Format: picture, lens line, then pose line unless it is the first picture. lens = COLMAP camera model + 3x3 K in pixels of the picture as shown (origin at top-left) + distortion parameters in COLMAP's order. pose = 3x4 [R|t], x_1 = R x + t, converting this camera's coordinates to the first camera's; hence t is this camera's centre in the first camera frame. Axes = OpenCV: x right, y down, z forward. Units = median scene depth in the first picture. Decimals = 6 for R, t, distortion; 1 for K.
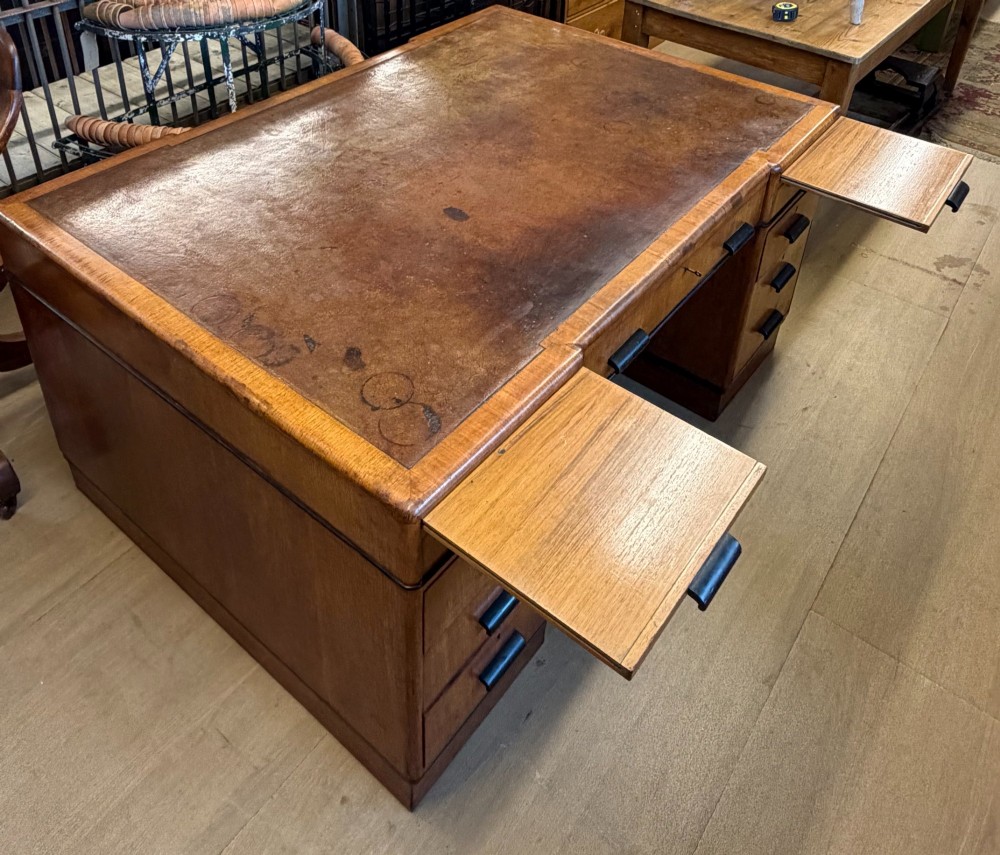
lens RADIAL K [[871.7, 0, 498.7], [0, 871.7, 183.6], [0, 0, 1]] dist [-0.001326, -0.002046]
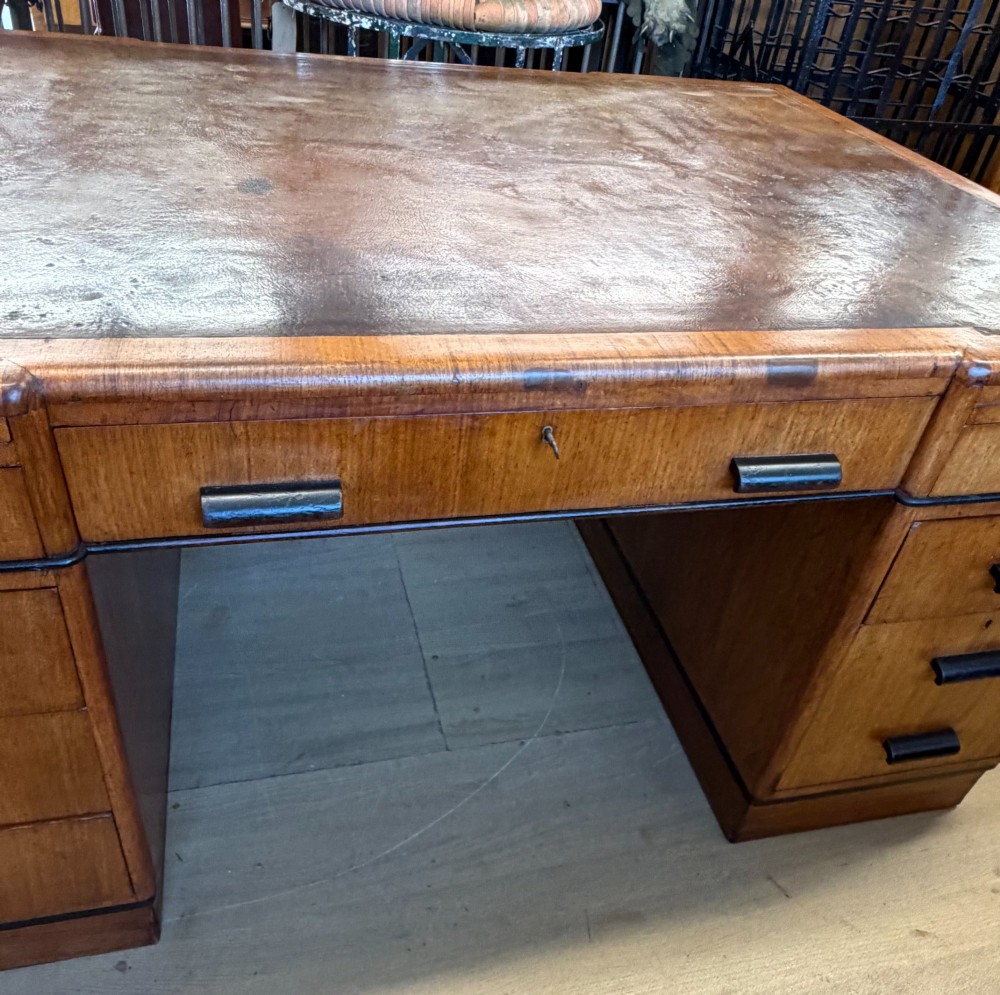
lens RADIAL K [[876.0, 0, 486.6], [0, 876.0, 501.6], [0, 0, 1]] dist [-0.003248, -0.005240]
pose [[0.783042, 0.416945, -0.461521, 0.405801], [-0.386817, 0.907531, 0.163584, 0.068591], [0.487050, 0.050431, 0.871917, 0.613872]]
